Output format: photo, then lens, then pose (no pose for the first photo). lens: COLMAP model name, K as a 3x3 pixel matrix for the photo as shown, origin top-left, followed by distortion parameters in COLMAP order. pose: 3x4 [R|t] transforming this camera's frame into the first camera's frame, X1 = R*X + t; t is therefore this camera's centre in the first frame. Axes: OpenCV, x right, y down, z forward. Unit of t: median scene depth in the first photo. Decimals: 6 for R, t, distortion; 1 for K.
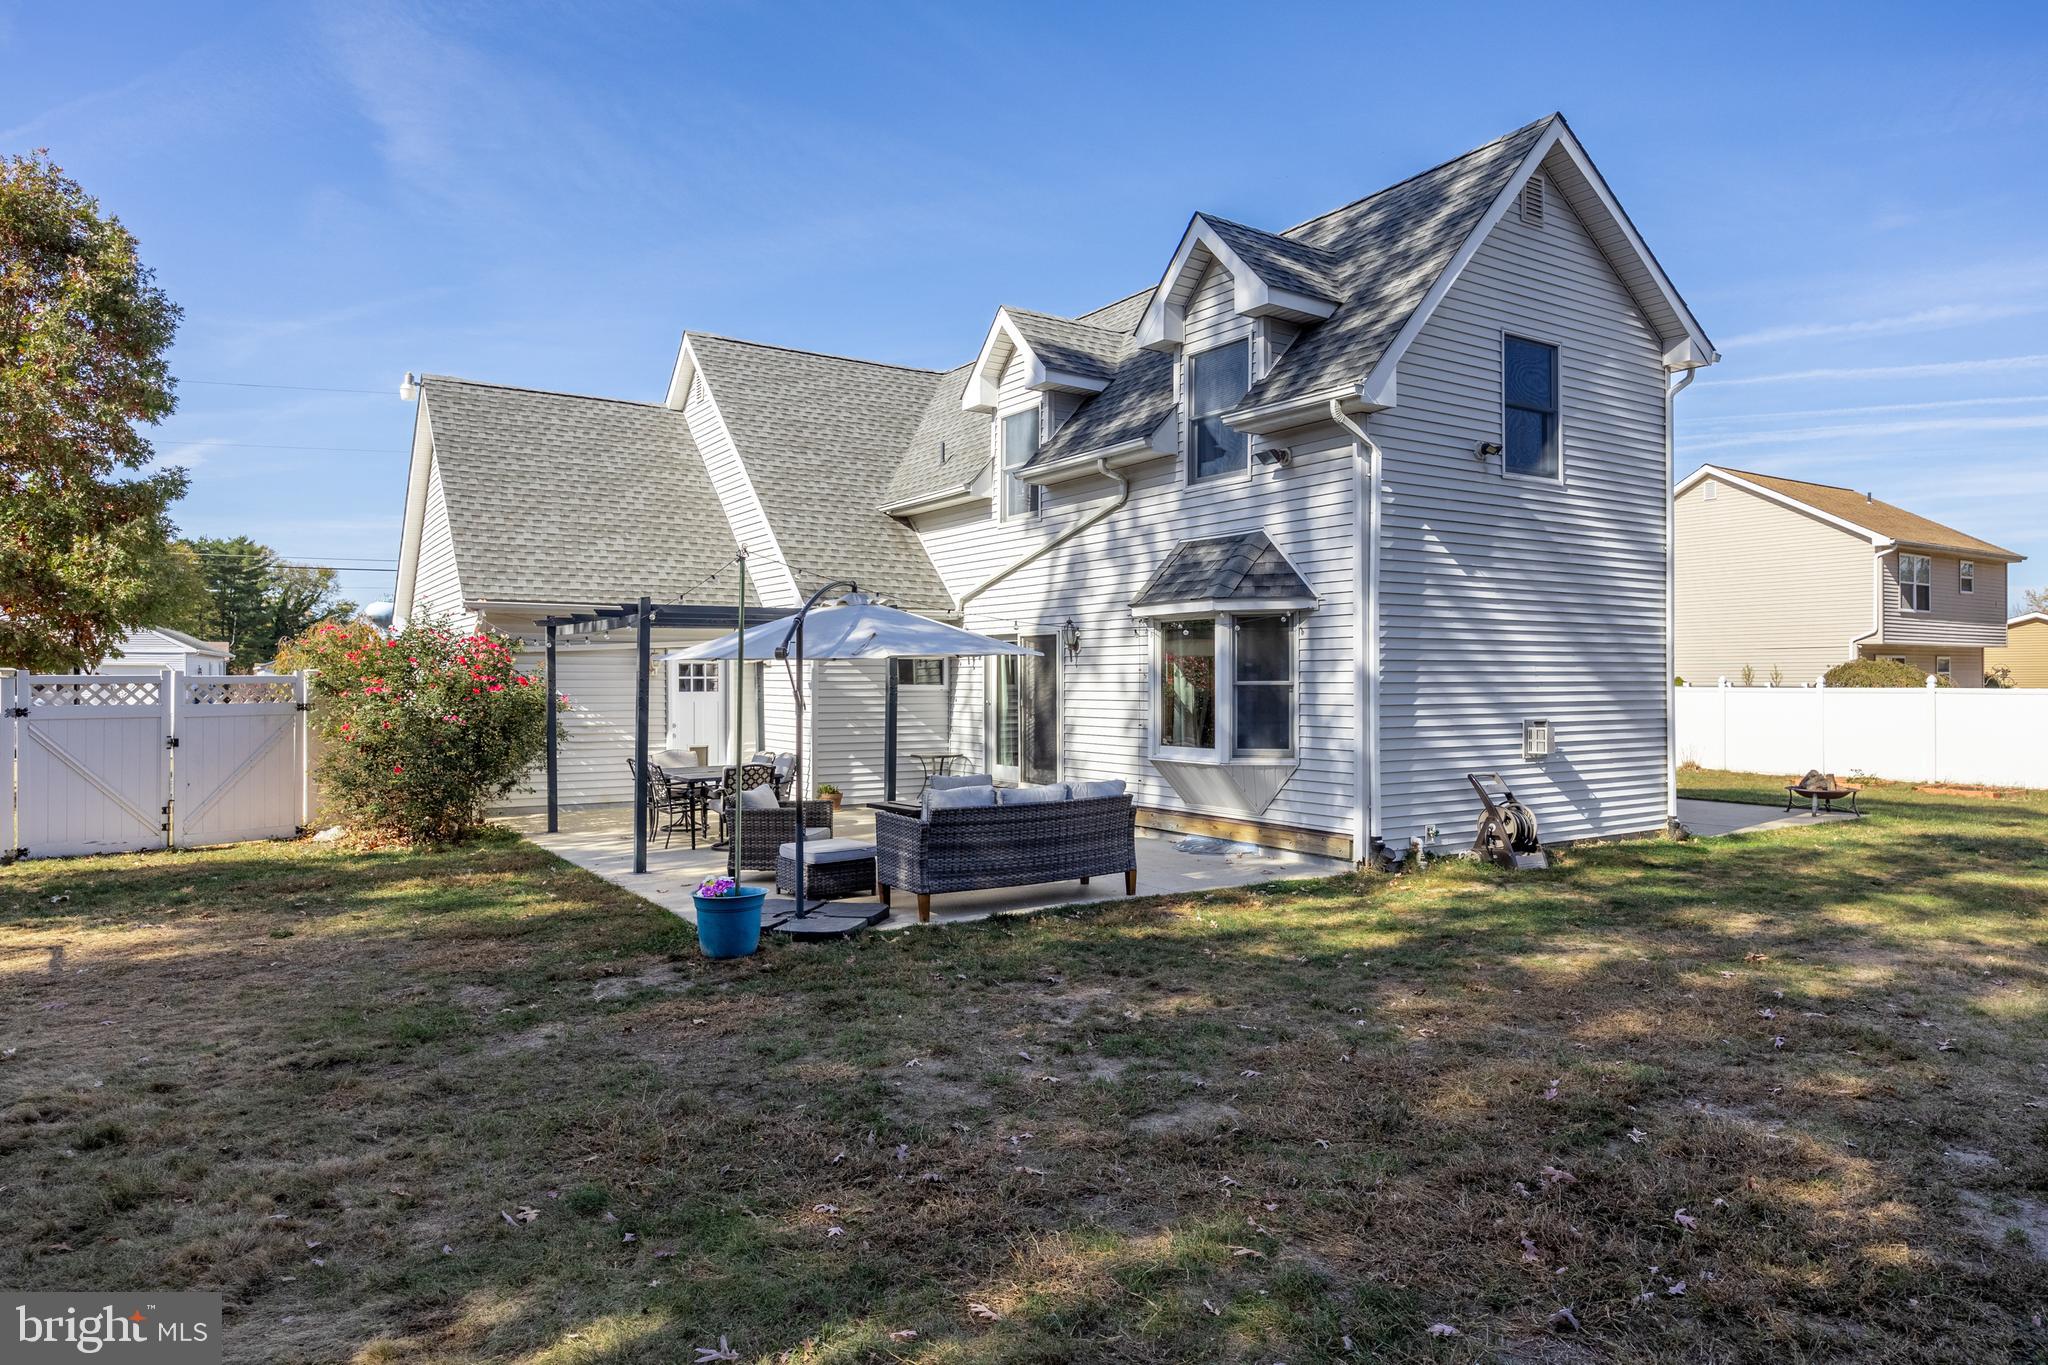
lens RADIAL K [[1247.4, 0, 1024.0], [0, 1247.4, 682.5], [0, 0, 1]] dist [-0.000609, -0.000463]
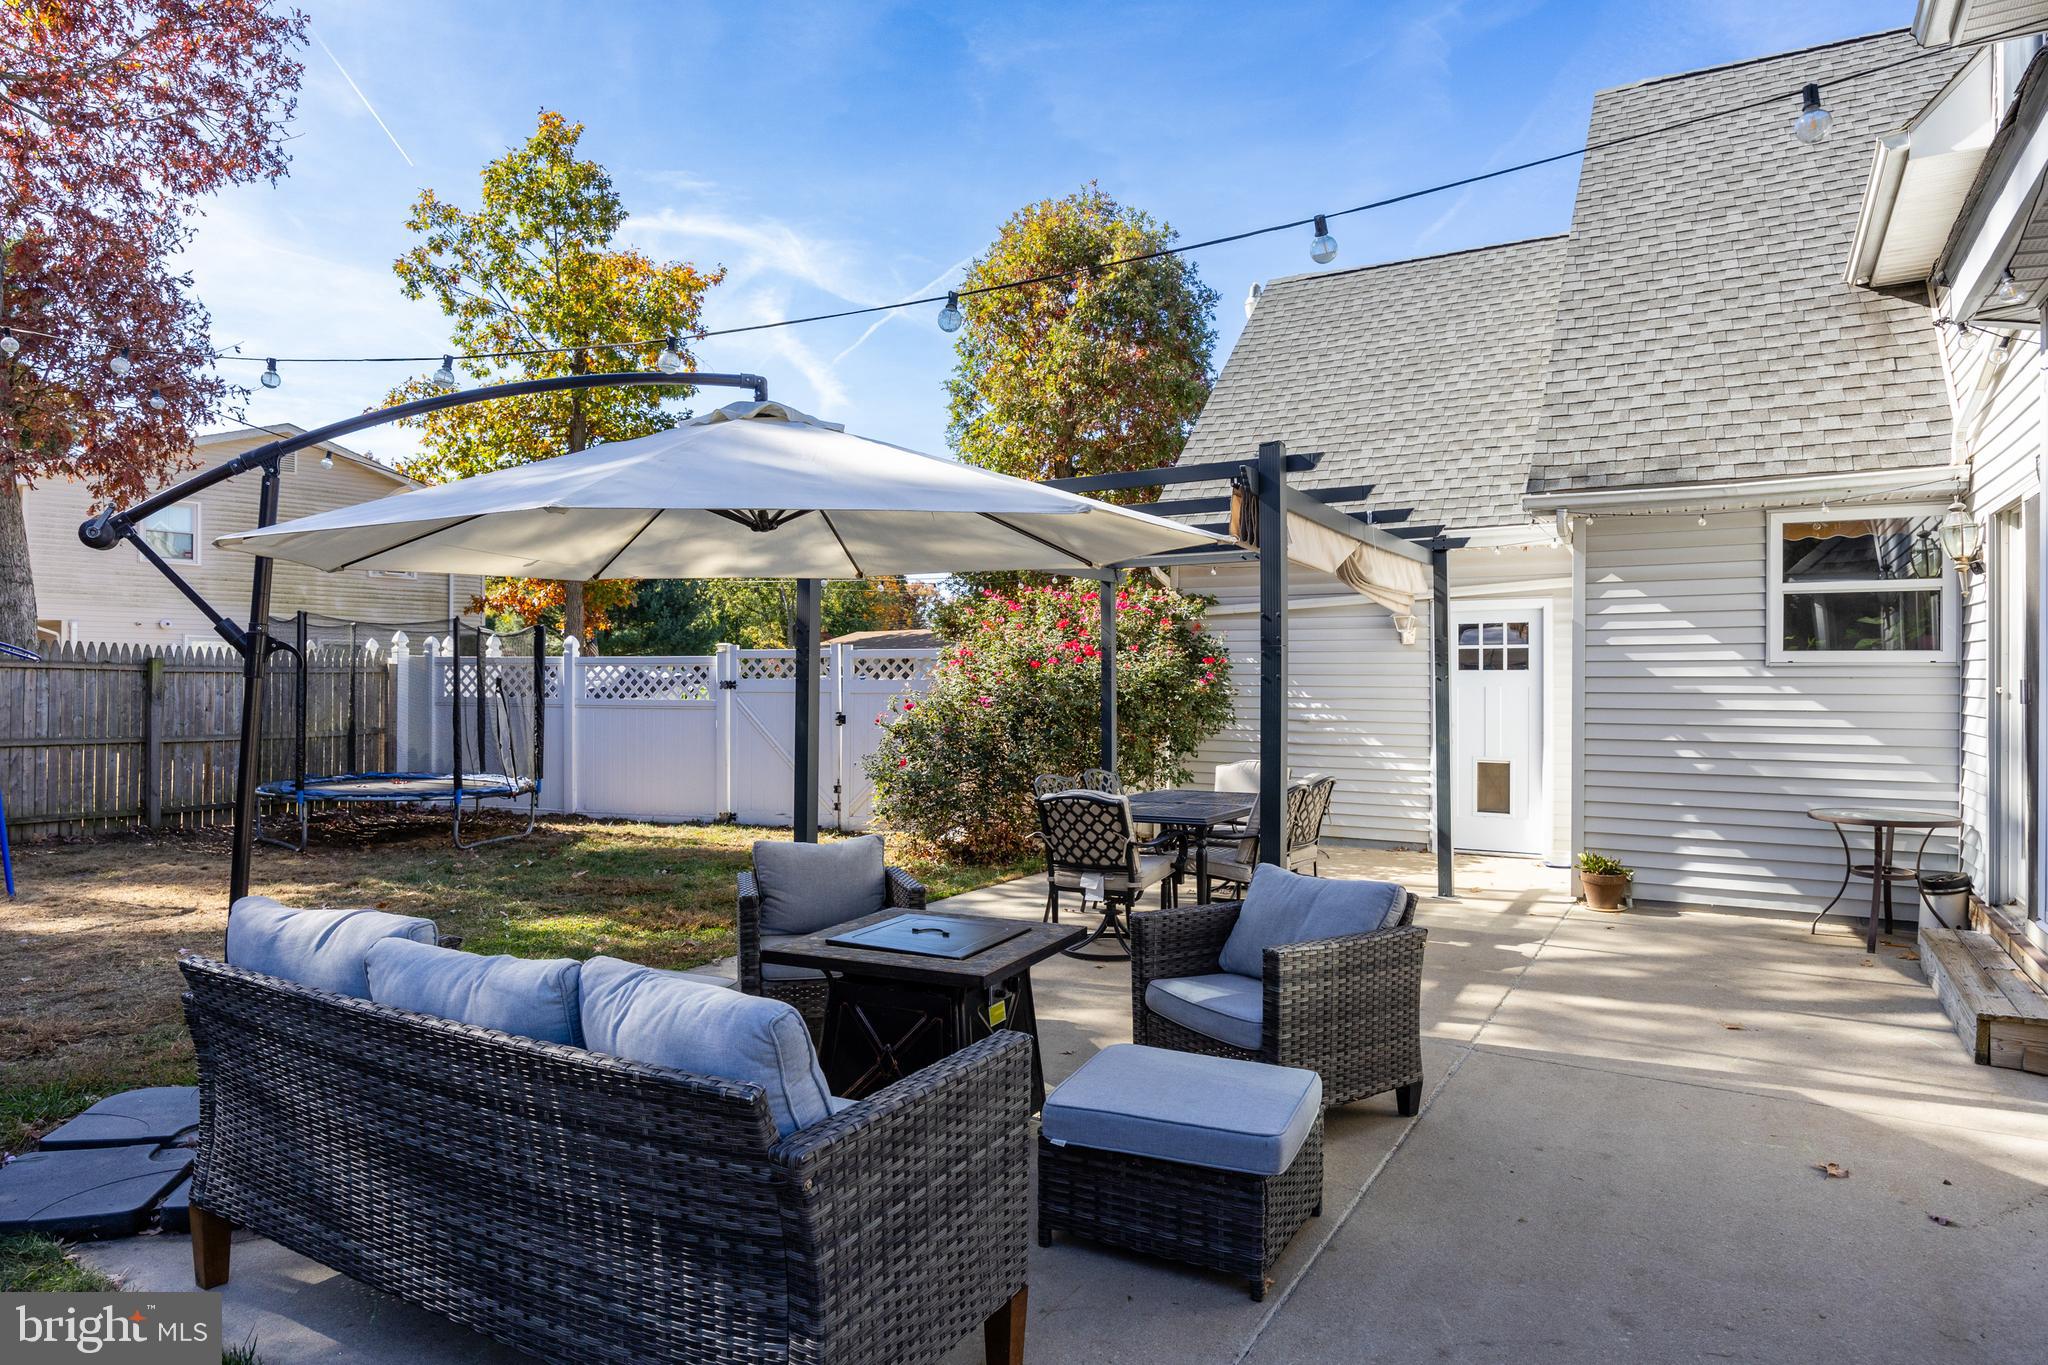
lens RADIAL K [[1220.2, 0, 1024.0], [0, 1220.2, 682.5], [0, 0, 1]] dist [0.002854, 0.000644]
pose [[0.438168, 0.003011, -0.898888, 0.168110], [-0.006336, 0.999980, 0.000261, 0.014399], [0.898871, 0.005581, 0.438179, 0.543980]]
